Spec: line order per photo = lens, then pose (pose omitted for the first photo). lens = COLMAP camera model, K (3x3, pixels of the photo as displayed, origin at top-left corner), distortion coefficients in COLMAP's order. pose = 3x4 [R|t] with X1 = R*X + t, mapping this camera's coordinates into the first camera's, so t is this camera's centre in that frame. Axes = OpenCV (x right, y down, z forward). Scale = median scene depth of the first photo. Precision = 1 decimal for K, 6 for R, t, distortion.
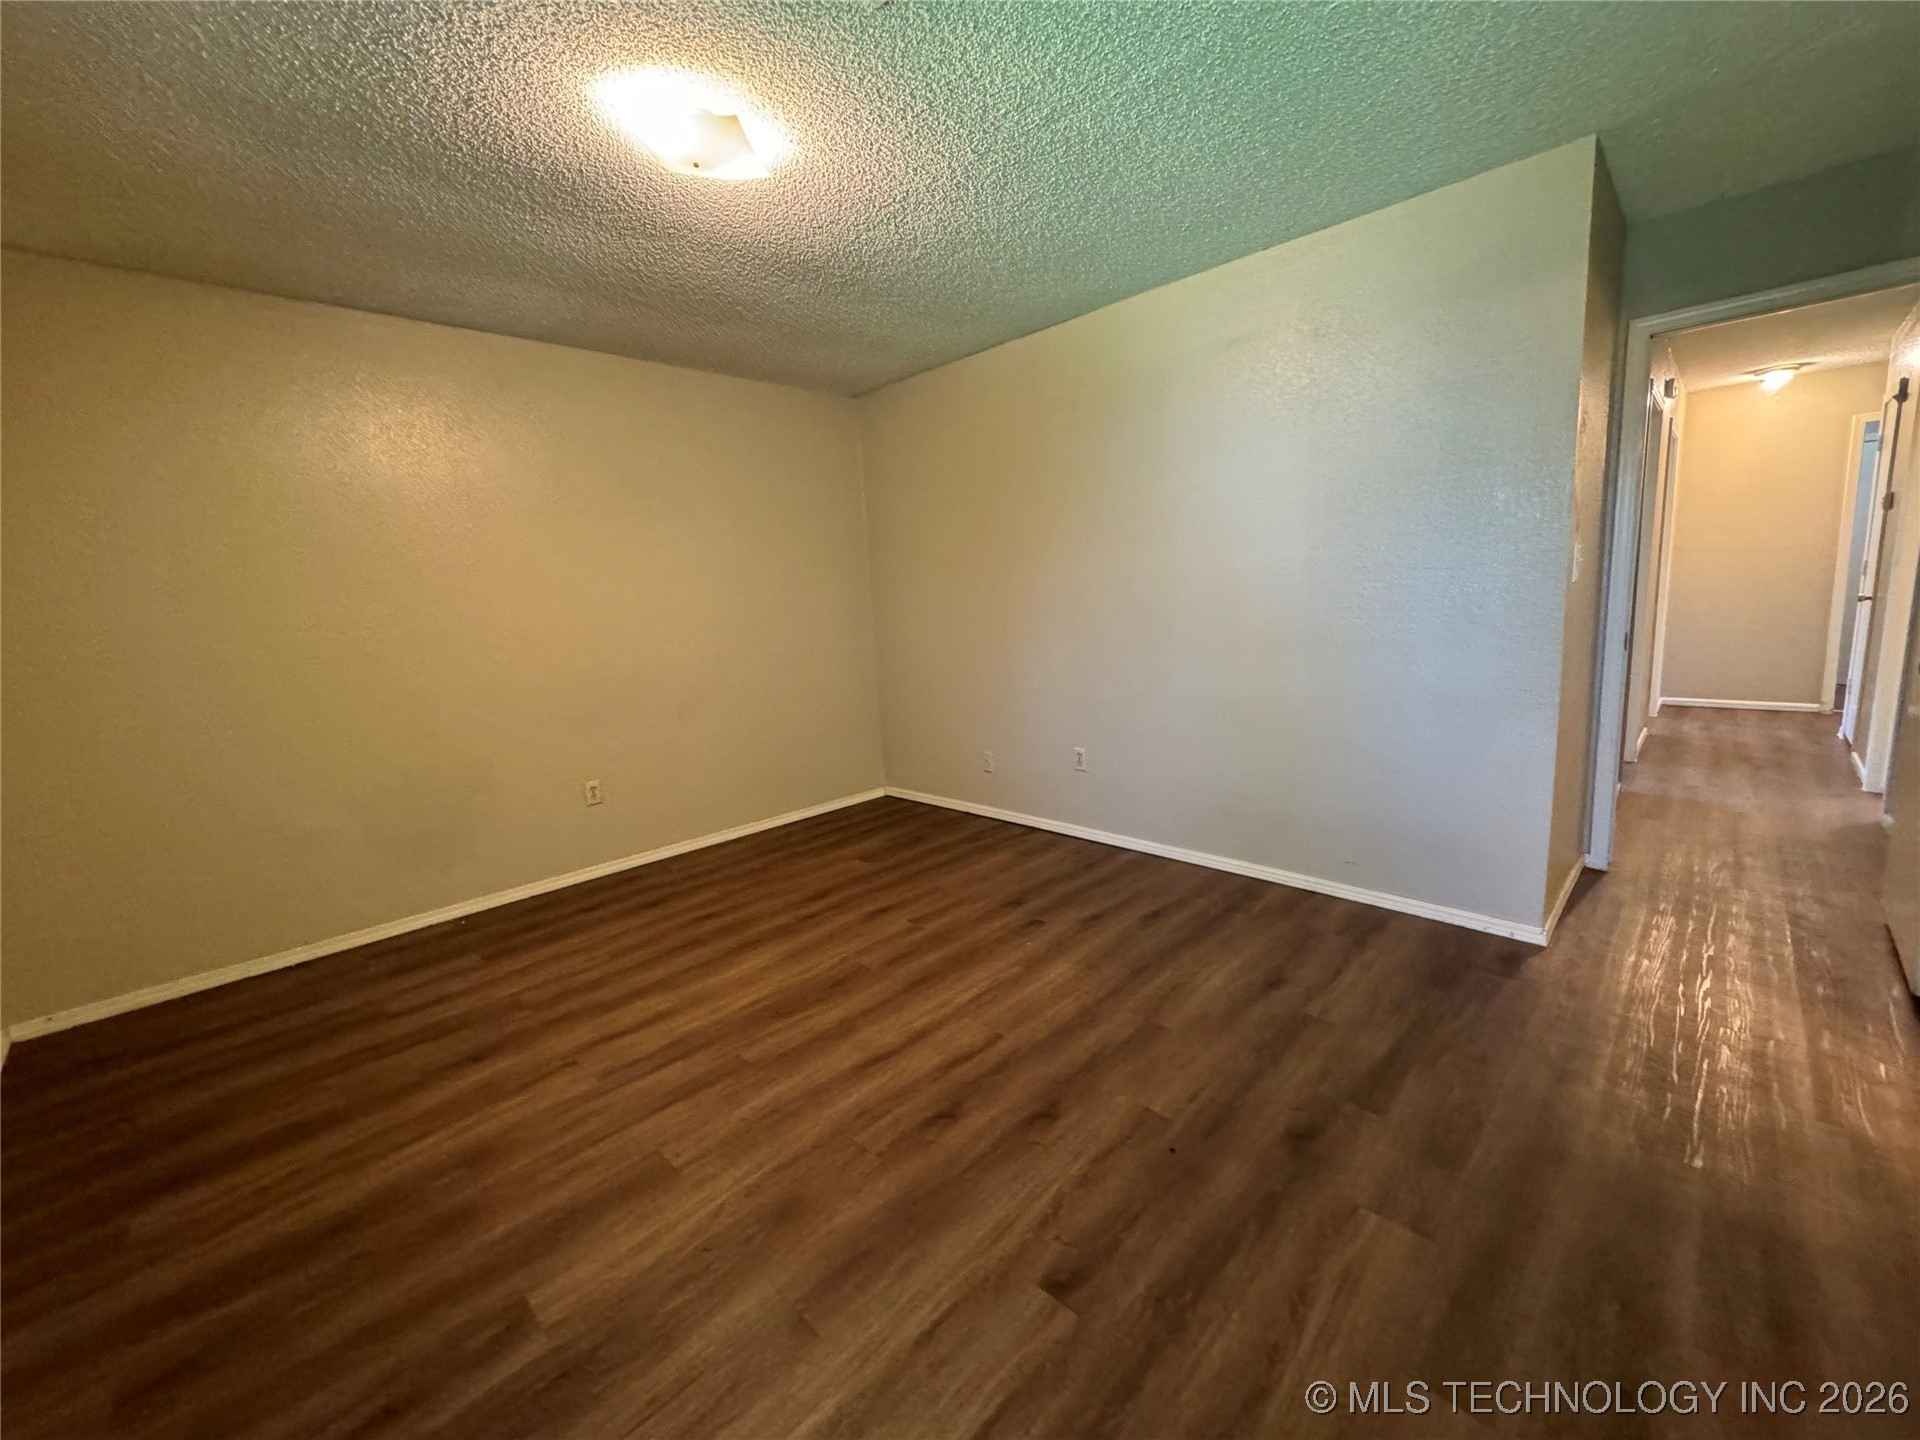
lens RADIAL K [[766.5, 0, 961.0], [0, 766.5, 715.1], [0, 0, 1]] dist [-0.001065, 0.000699]
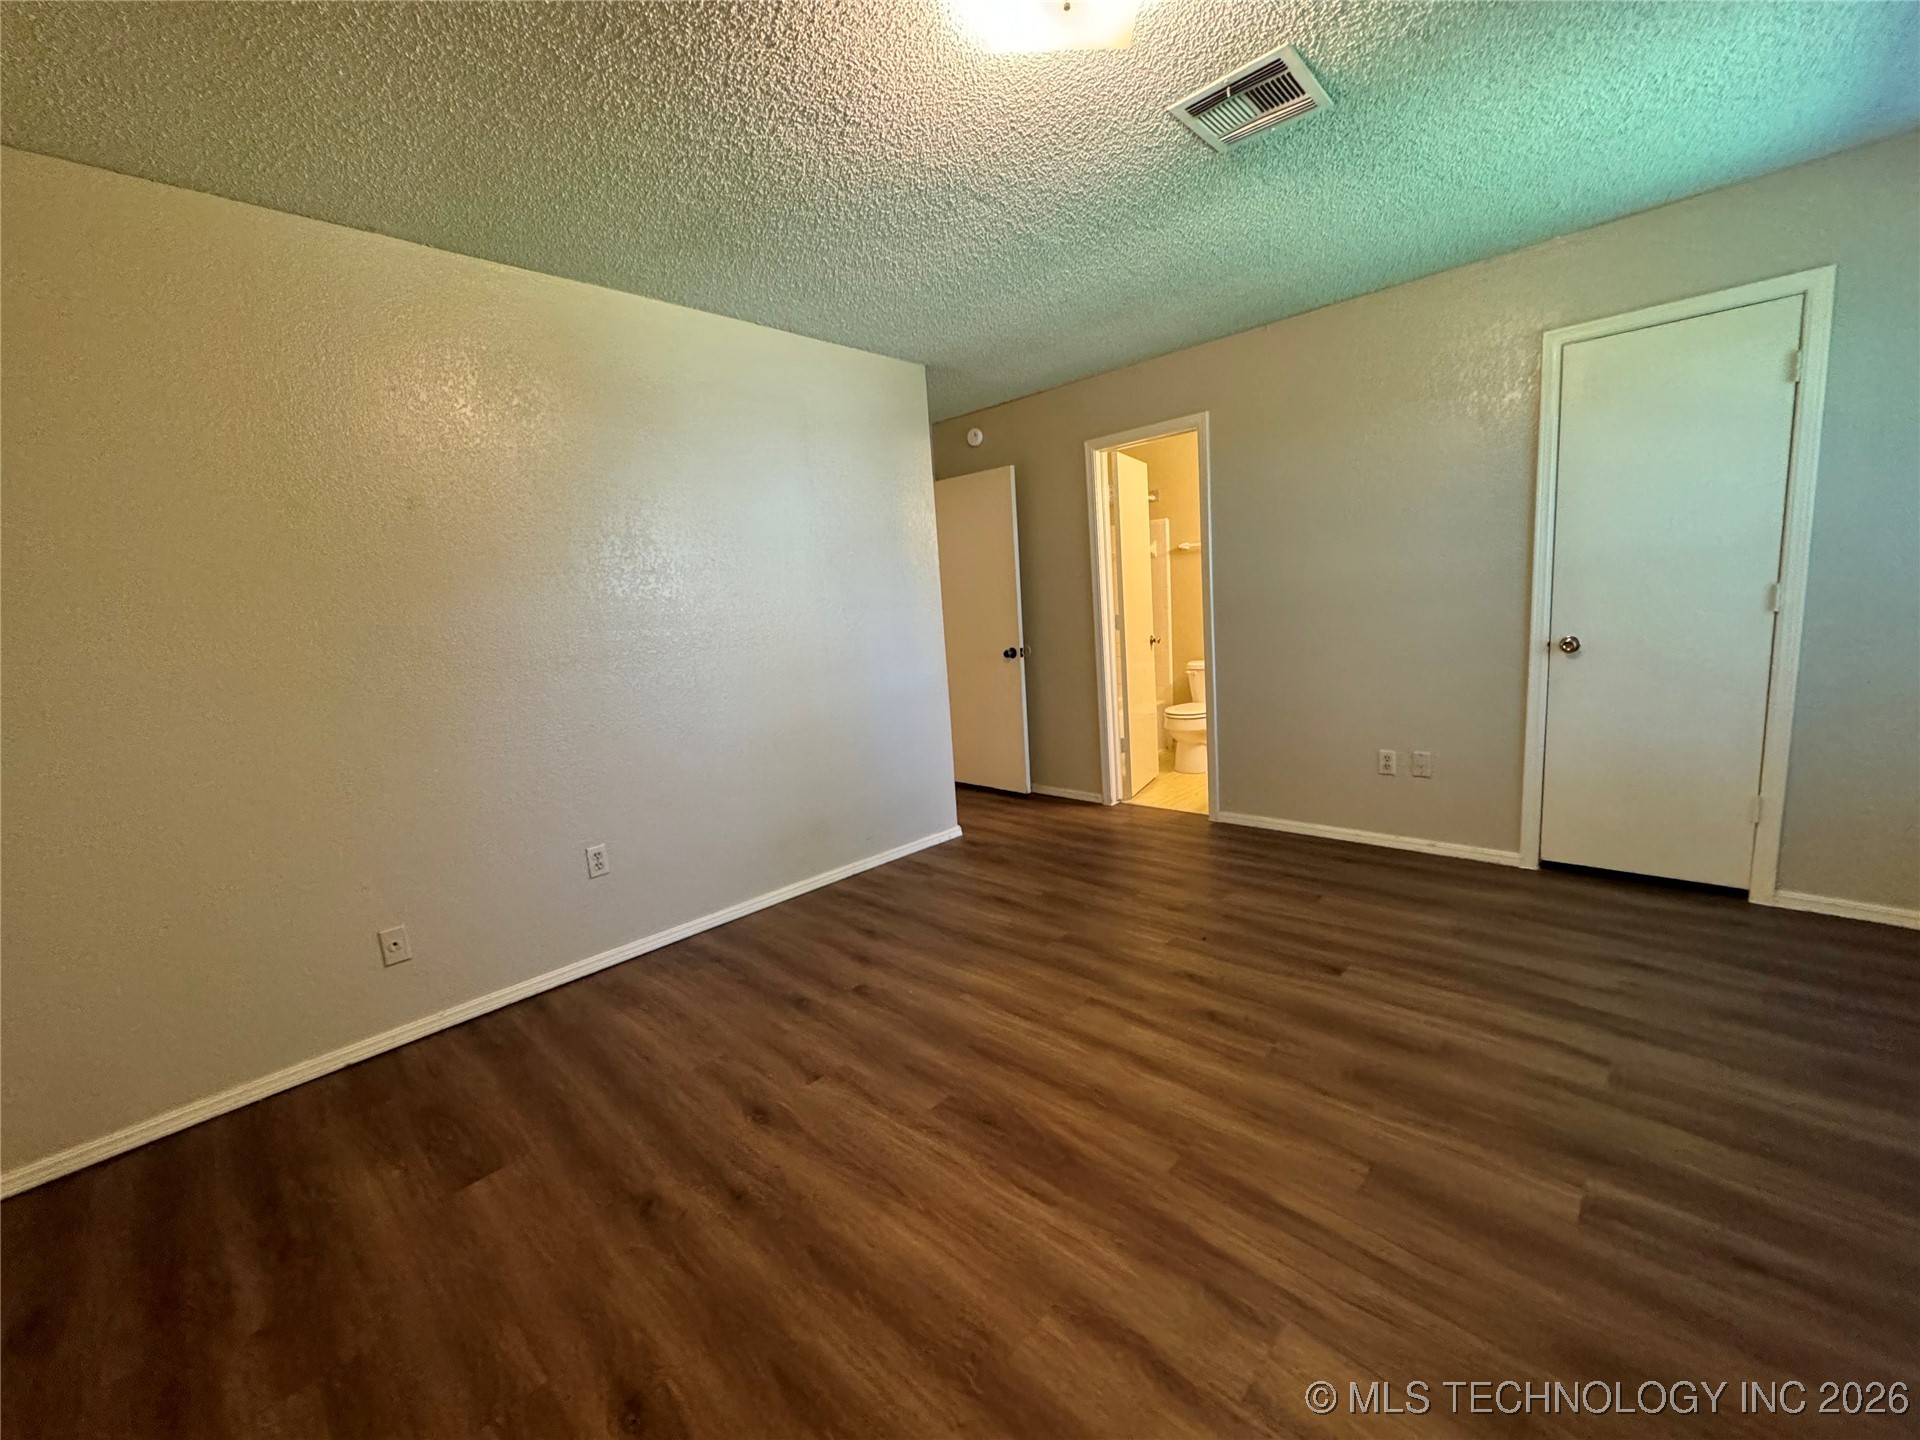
lens RADIAL K [[766.5, 0, 961.8], [0, 766.5, 711.4], [0, 0, 1]] dist [-0.001065, 0.000699]
pose [[-0.015174, -0.084068, 0.996344, -0.865487], [0.225421, 0.970518, 0.085322, -0.099406], [-0.974143, 0.225891, 0.004224, 0.937842]]
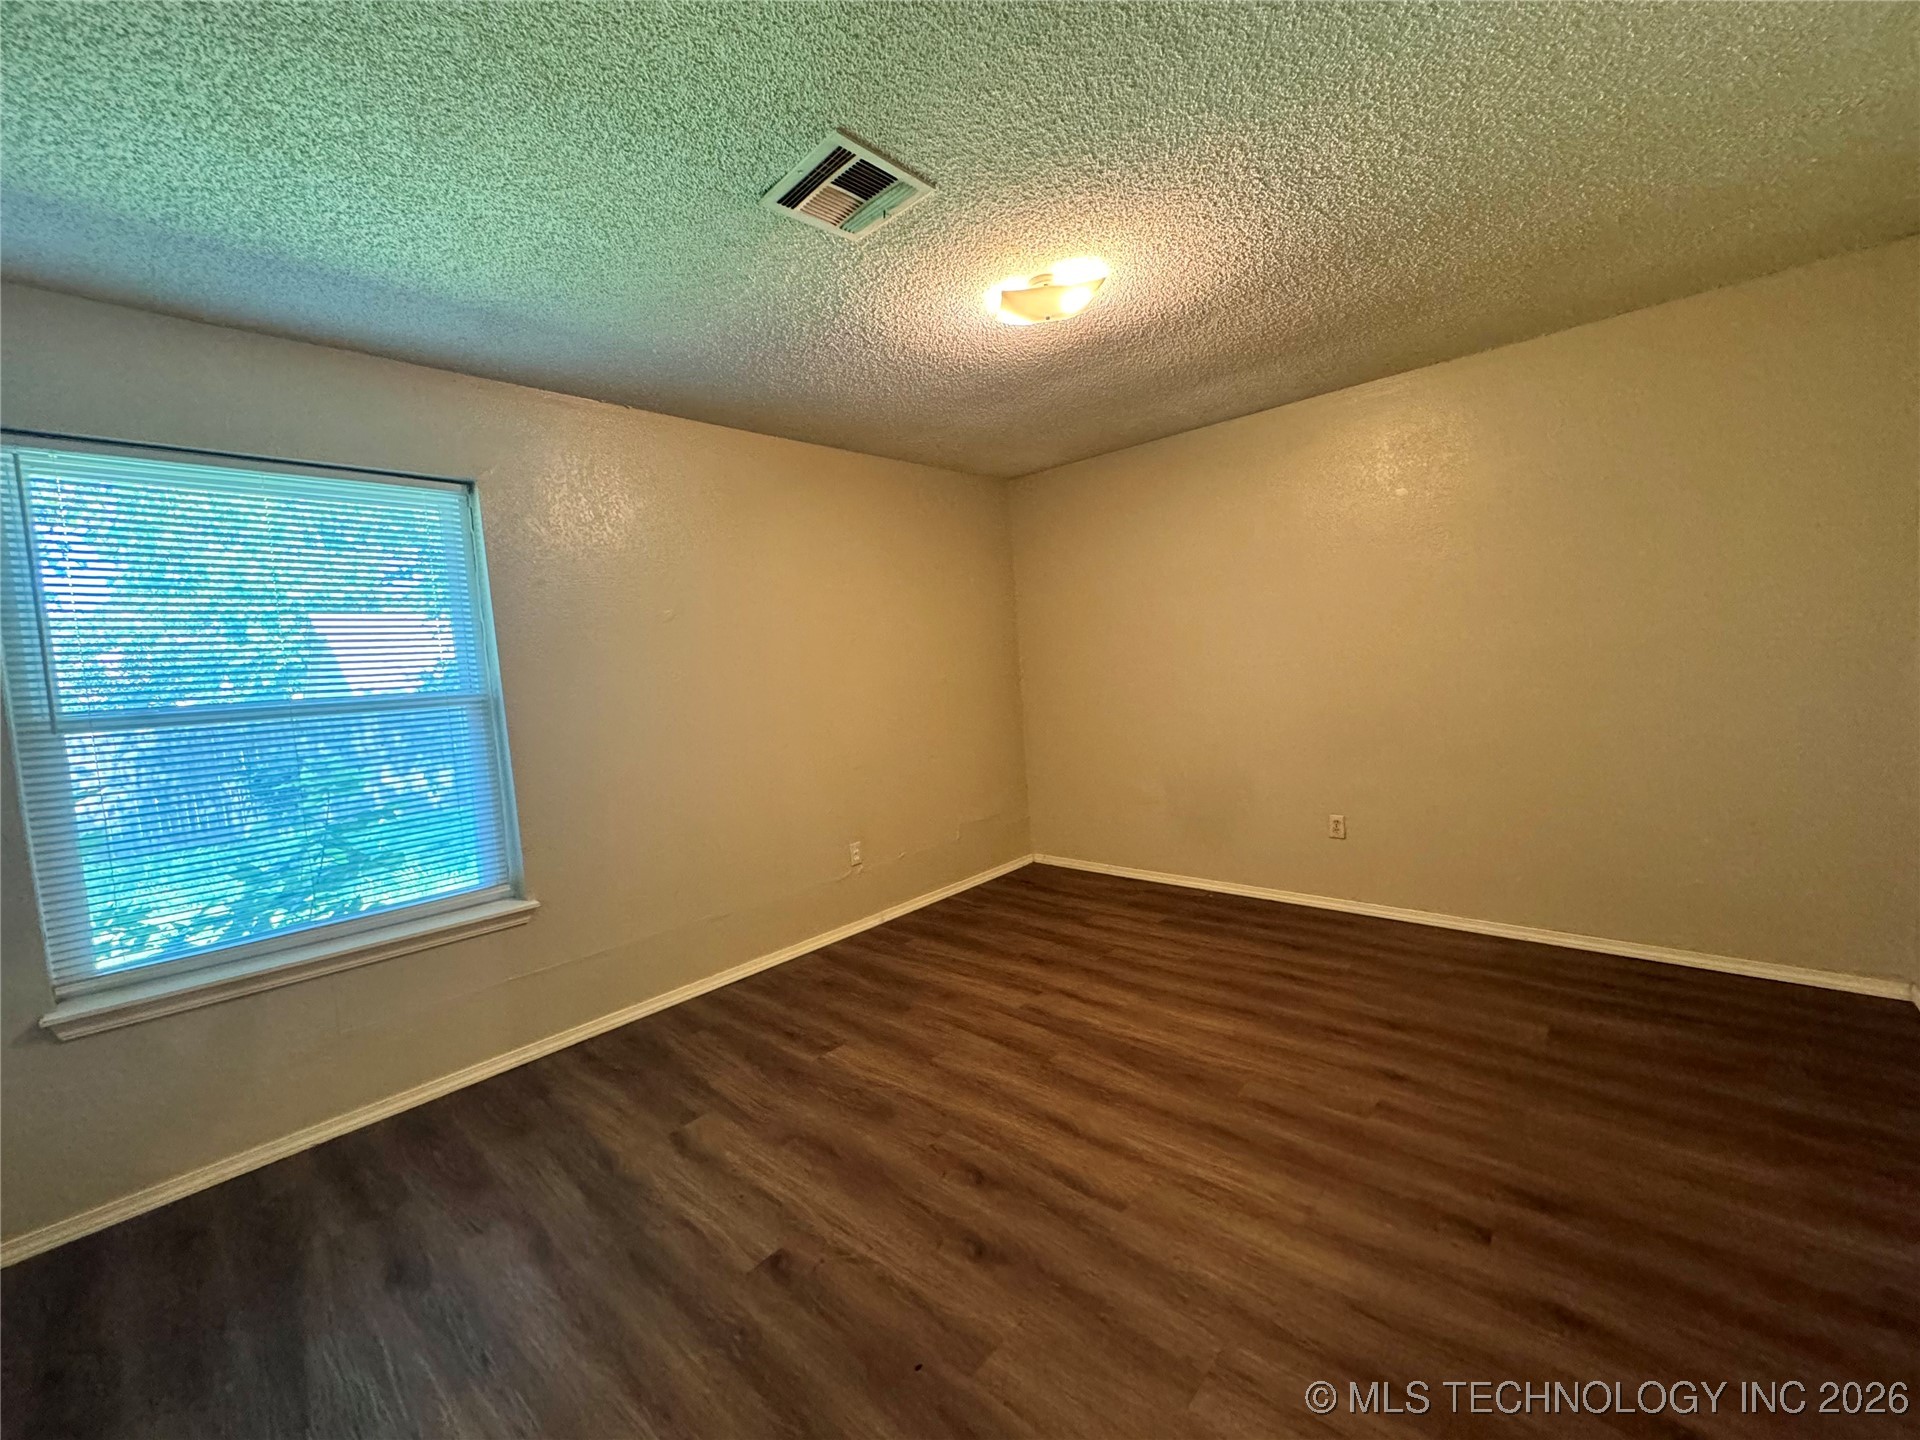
lens RADIAL K [[766.5, 0, 959.1], [0, 766.5, 714.6], [0, 0, 1]] dist [-0.001065, 0.000699]
pose [[0.041979, 0.117446, -0.992192, 0.697673], [-0.091192, 0.989372, 0.113254, -0.163670], [0.994948, 0.085726, 0.052243, 0.635946]]
